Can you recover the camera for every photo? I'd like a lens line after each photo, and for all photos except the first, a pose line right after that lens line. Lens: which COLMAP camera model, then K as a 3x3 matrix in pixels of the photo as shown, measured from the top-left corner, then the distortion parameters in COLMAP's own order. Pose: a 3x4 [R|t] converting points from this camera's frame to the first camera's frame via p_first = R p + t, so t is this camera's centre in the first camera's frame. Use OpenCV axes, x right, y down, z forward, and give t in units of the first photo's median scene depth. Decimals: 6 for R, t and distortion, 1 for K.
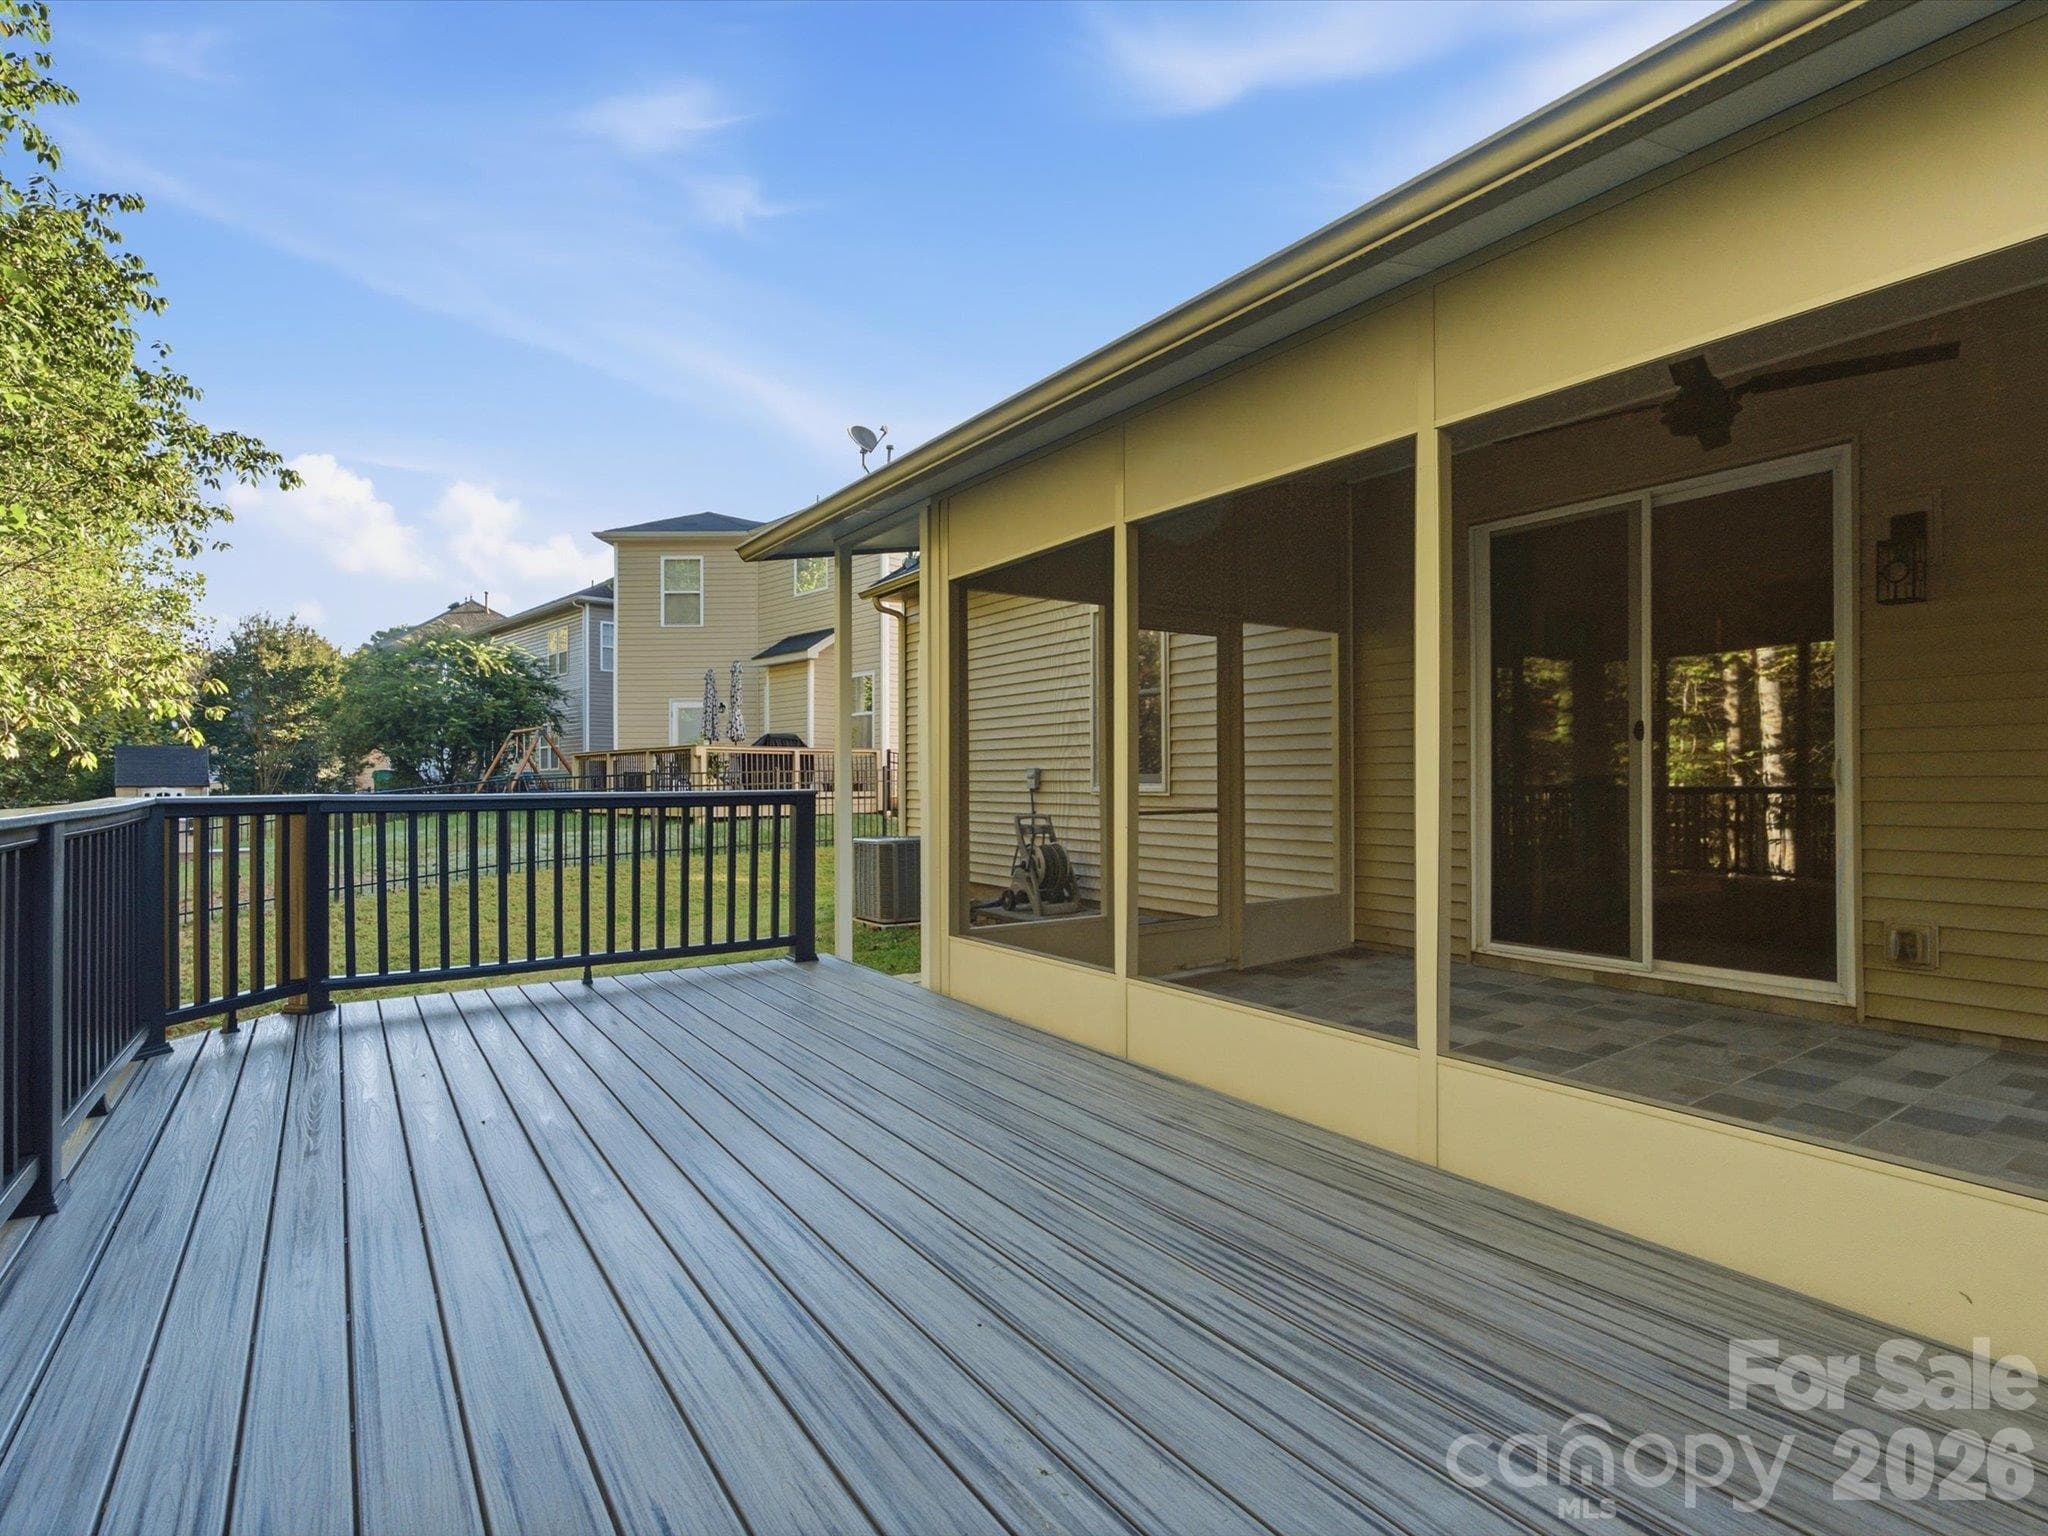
lens RADIAL K [[1063.8, 0, 1030.7], [0, 1063.8, 771.0], [0, 0, 1]] dist [-0.000402, 0.000851]
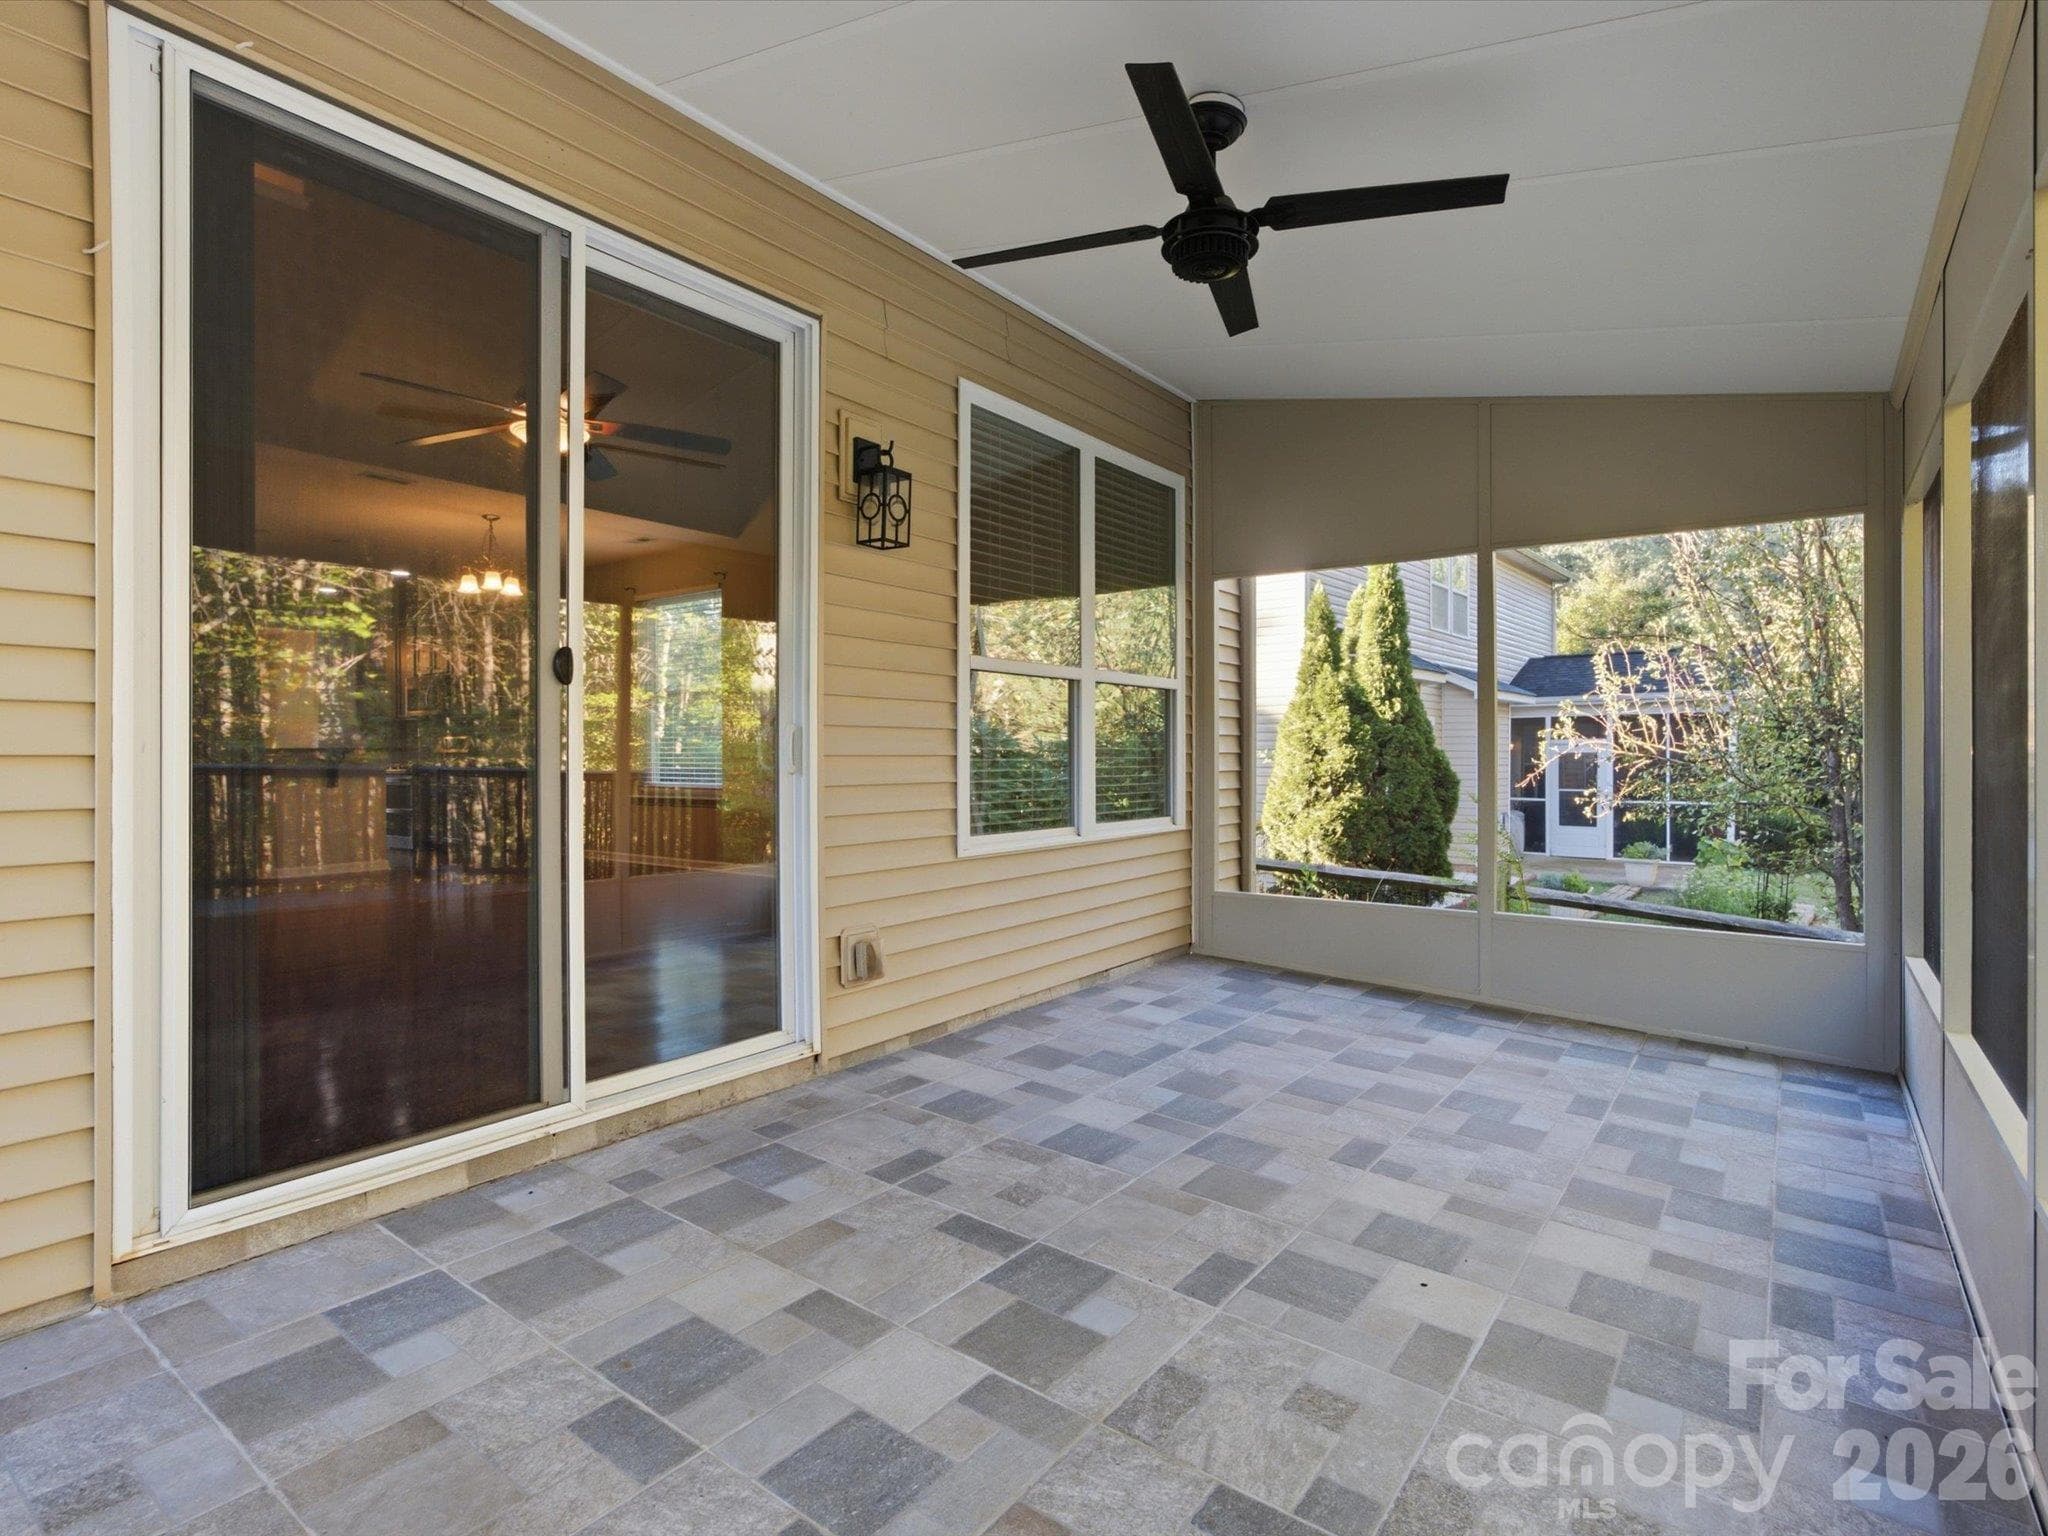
lens RADIAL K [[1063.8, 0, 1030.7], [0, 1063.8, 771.0], [0, 0, 1]] dist [-0.000402, 0.000851]
pose [[-0.327930, -0.019136, 0.944508, -0.009497], [-0.009287, 0.999812, 0.017032, 0.000732], [-0.944656, -0.003186, -0.328046, 1.146796]]
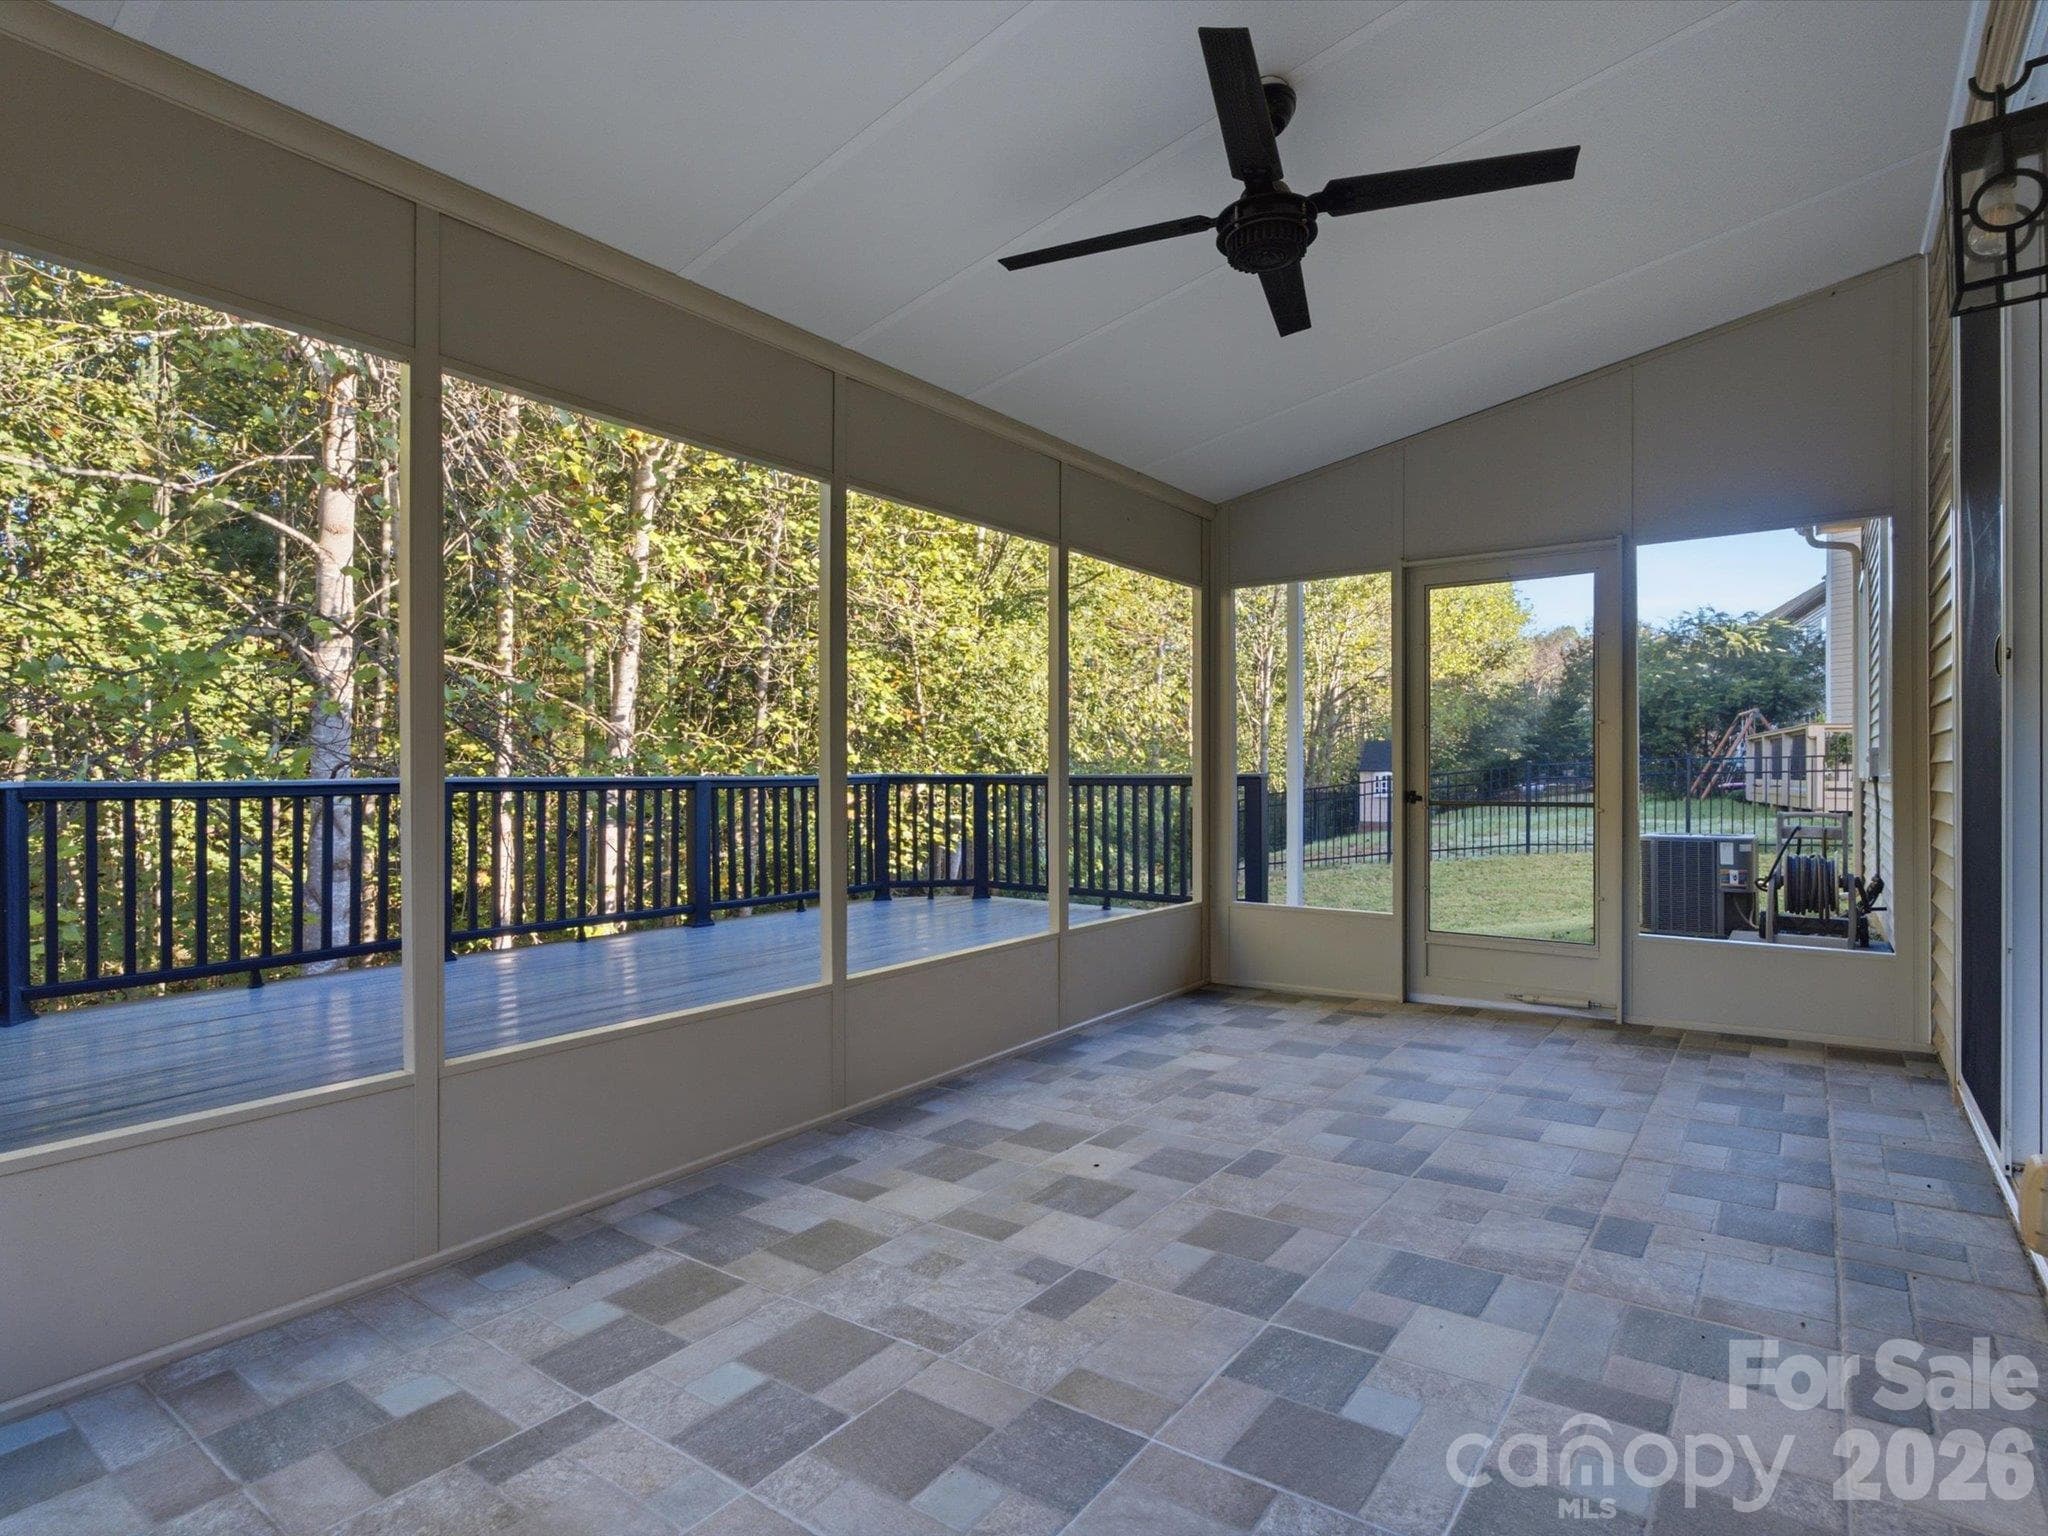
lens RADIAL K [[1094.2, 0, 1024.0], [0, 1094.2, 768.0], [0, 0, 1]] dist [-0.067831, -0.000035]
pose [[0.318122, -0.005693, -0.948033, 1.060855], [0.015628, 0.999878, -0.000760, 0.006259], [0.947921, -0.014574, 0.318172, 0.530713]]
